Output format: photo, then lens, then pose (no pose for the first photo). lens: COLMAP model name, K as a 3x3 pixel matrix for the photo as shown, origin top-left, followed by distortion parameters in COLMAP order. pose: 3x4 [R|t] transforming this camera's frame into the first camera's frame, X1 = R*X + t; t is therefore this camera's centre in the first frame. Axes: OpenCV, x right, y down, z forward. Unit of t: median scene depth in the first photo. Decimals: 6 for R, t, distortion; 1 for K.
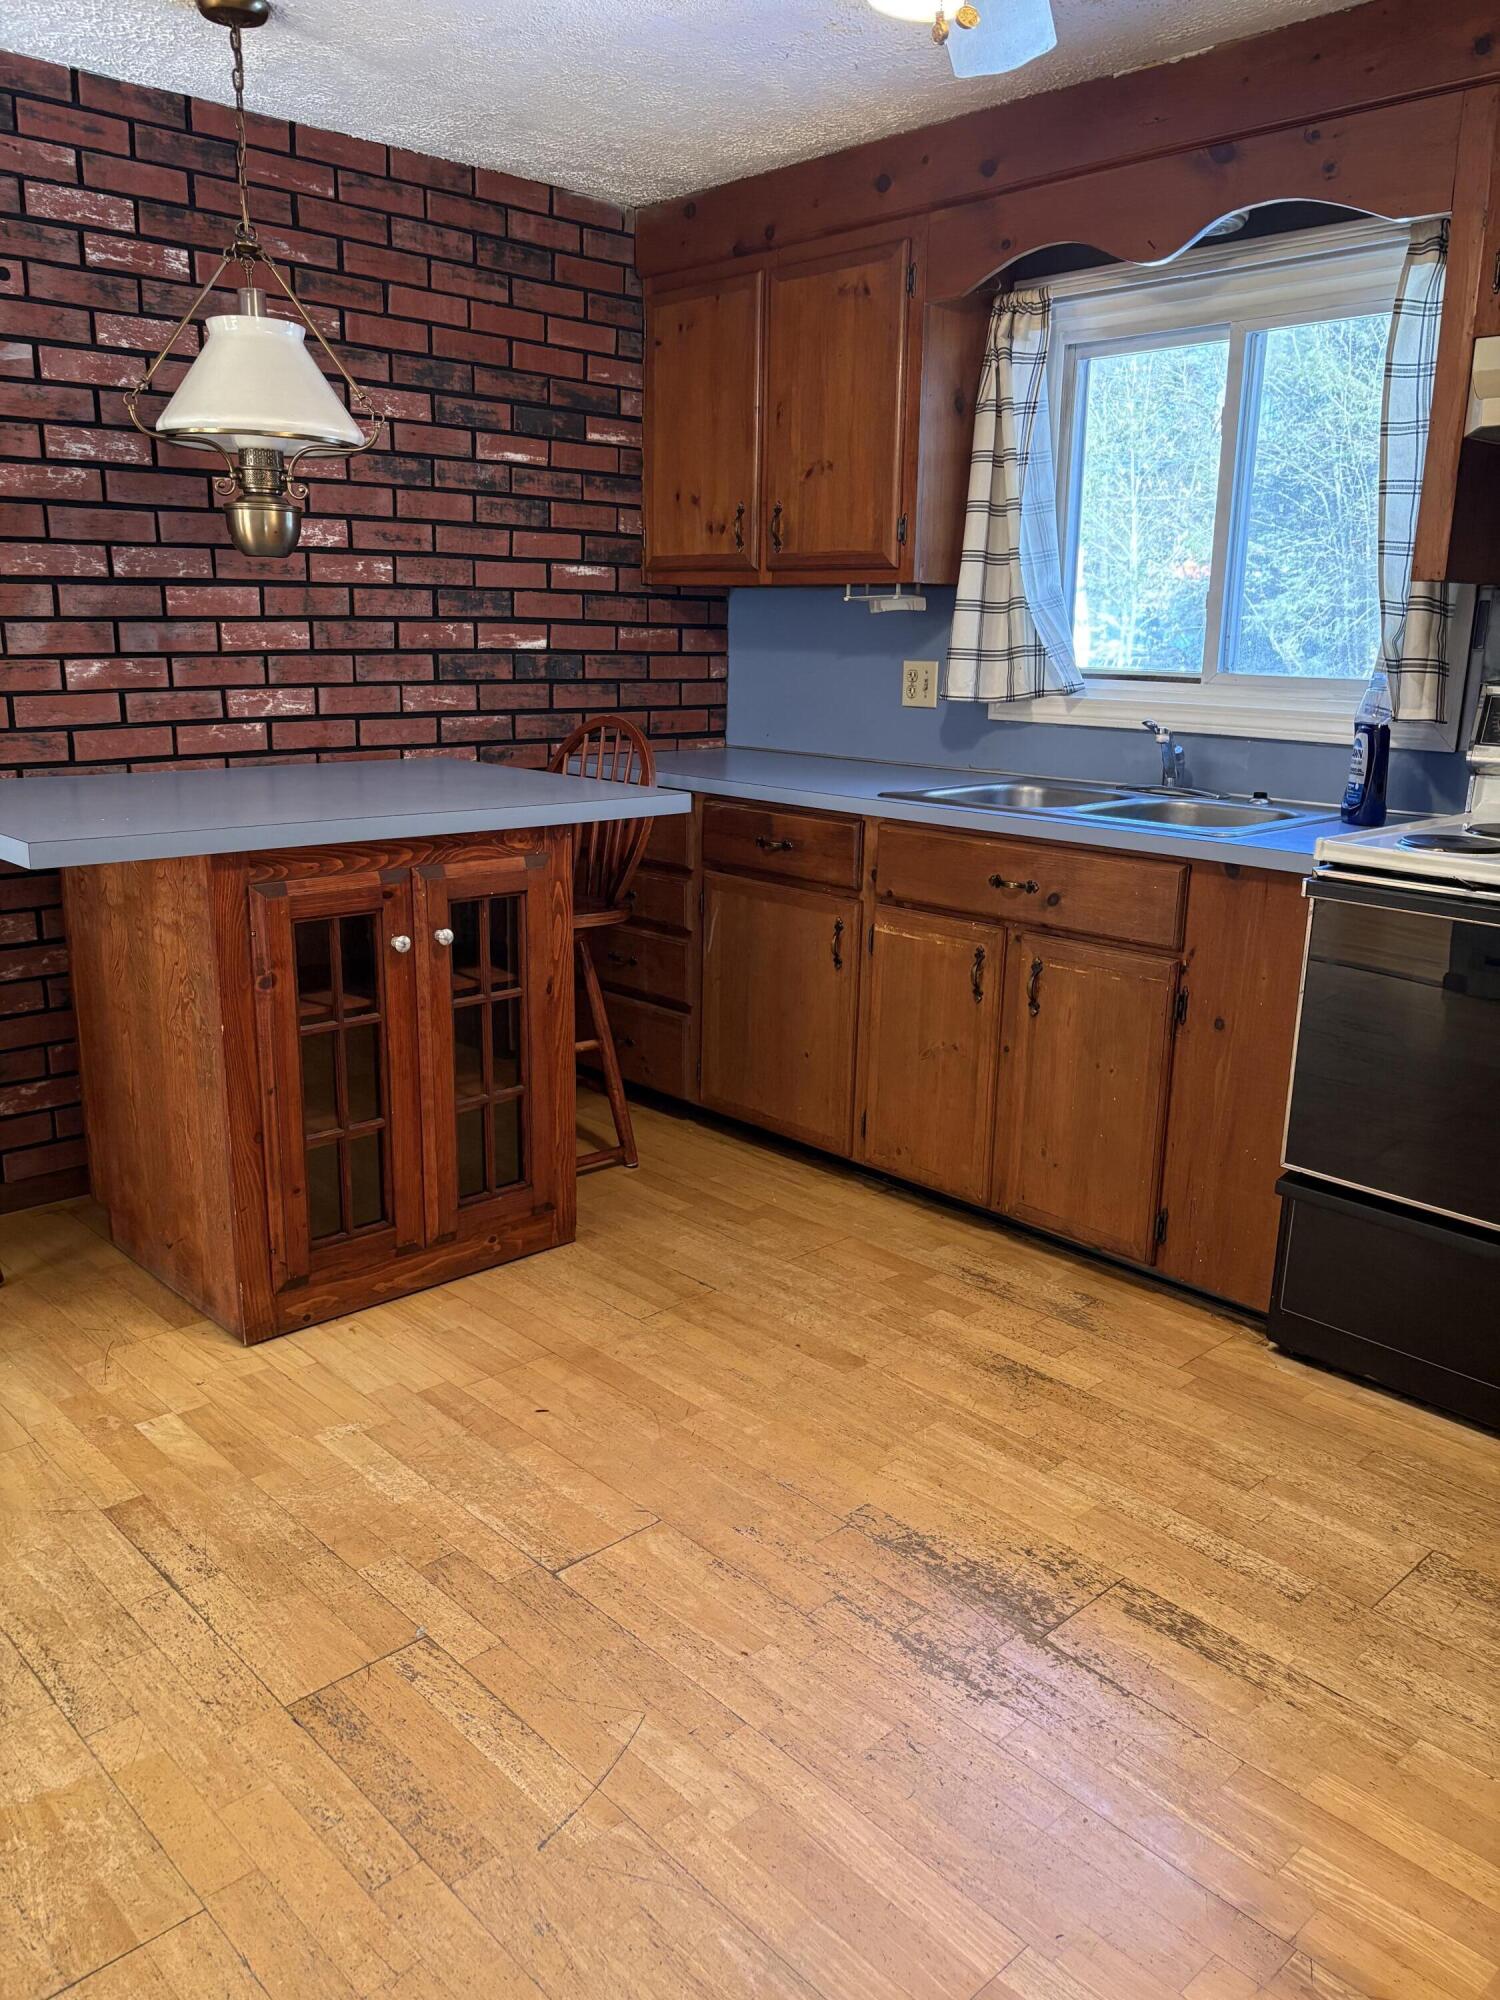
lens RADIAL K [[1512.4, 0, 750.0], [0, 1512.4, 1000.0], [0, 0, 1]] dist [0.005350, -0.002141]
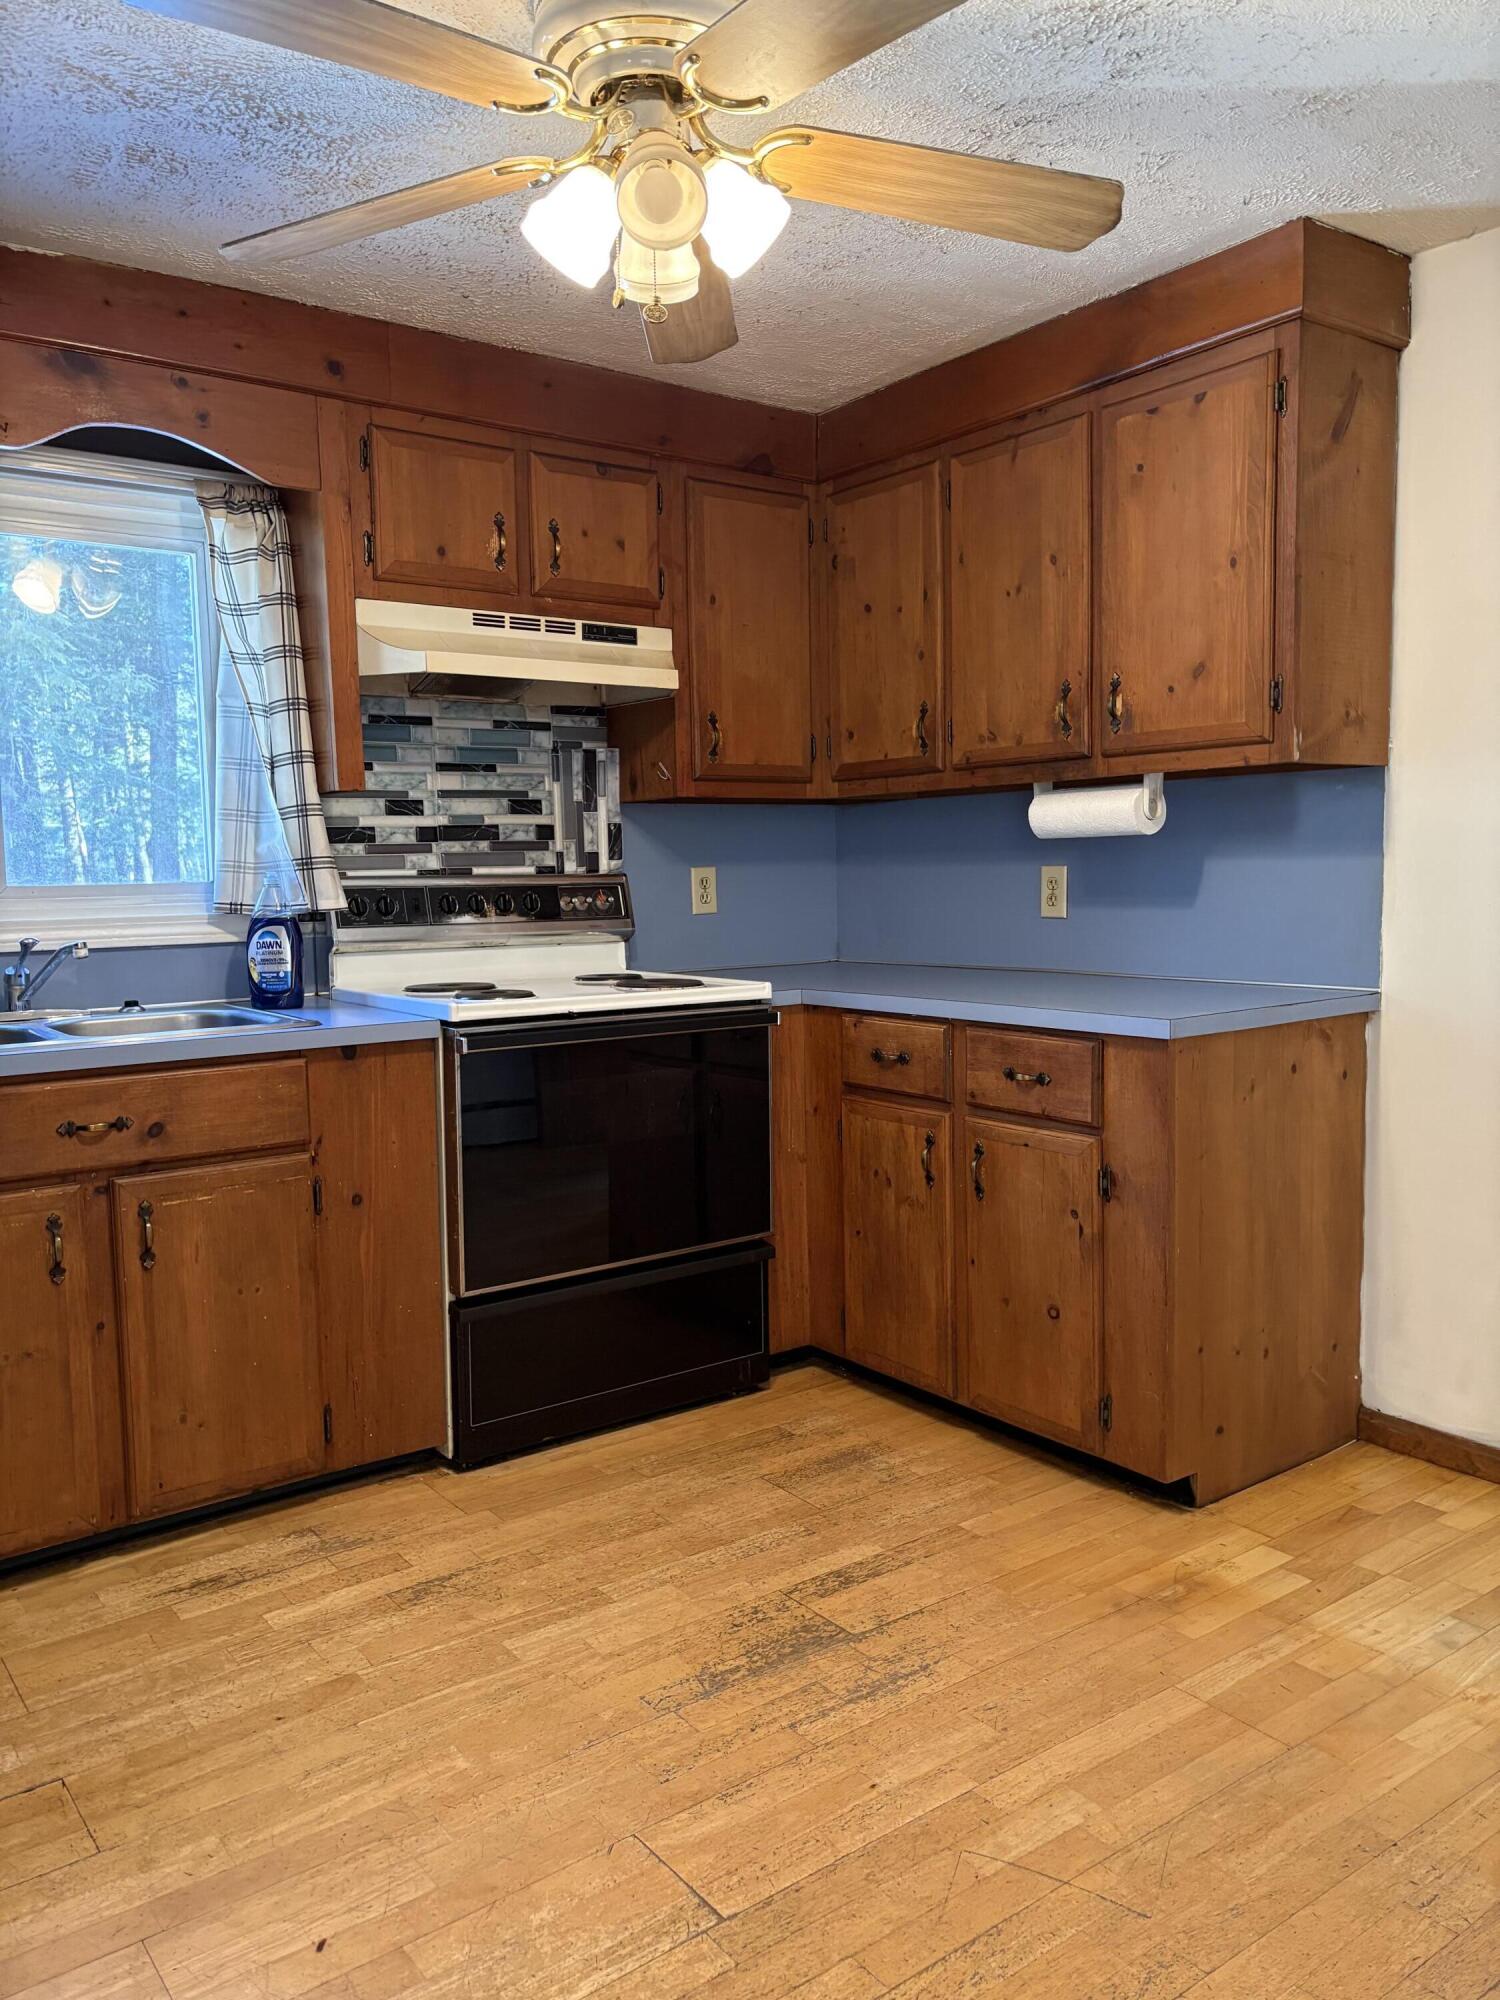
lens RADIAL K [[1514.9, 0, 750.0], [0, 1514.9, 1000.0], [0, 0, 1]] dist [0.062872, 0.000822]
pose [[0.113635, -0.104988, 0.987960, -0.665984], [0.259006, 0.963146, 0.072560, -0.119533], [-0.959168, 0.247642, 0.136640, 0.545723]]
